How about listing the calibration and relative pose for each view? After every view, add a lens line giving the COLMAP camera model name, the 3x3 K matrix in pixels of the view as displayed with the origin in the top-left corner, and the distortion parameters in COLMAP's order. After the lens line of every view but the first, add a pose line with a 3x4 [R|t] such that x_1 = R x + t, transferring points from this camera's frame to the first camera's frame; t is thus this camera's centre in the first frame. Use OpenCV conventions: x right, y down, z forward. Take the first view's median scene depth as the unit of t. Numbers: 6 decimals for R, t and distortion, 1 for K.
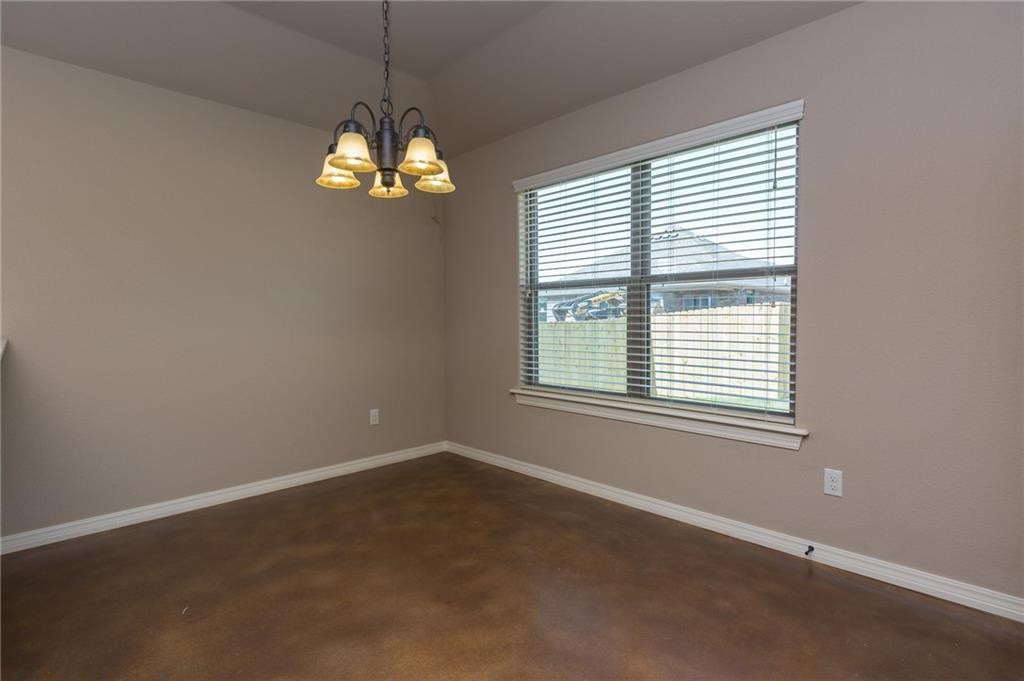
lens RADIAL K [[498.3, 0, 512.0], [0, 498.3, 340.5], [0, 0, 1]] dist [0.002625, -0.000292]
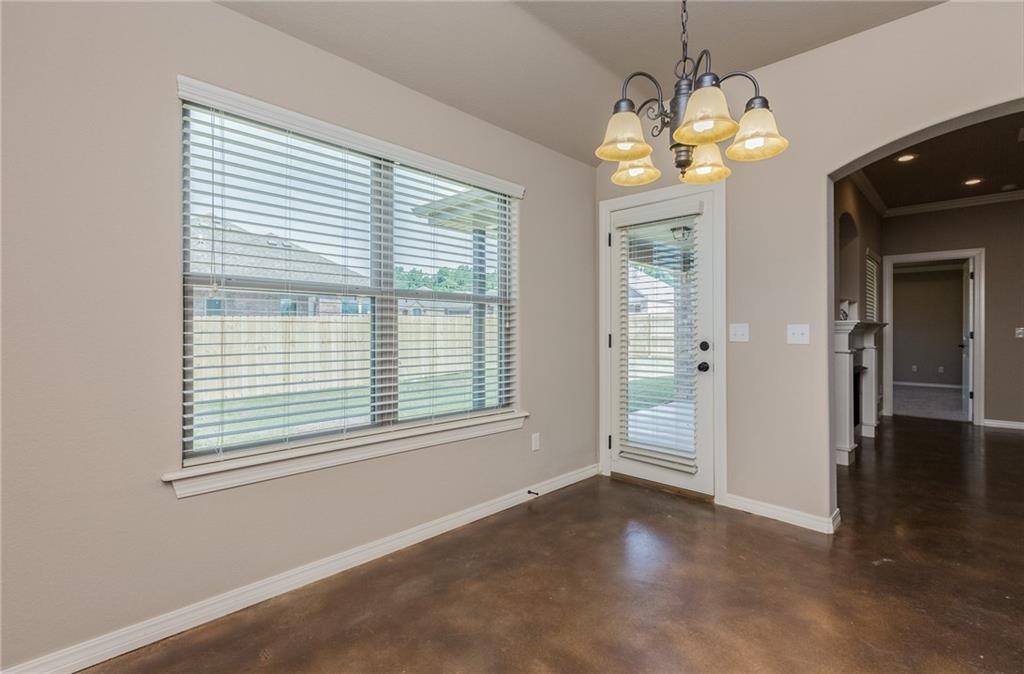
lens RADIAL K [[485.6, 0, 512.0], [0, 485.6, 337.0], [0, 0, 1]] dist [0.000429, 0.000509]
pose [[-0.033266, -0.006015, 0.999428, -0.593578], [0.041965, 0.999092, 0.007410, -0.036961], [-0.998565, 0.042188, -0.032983, 0.777408]]
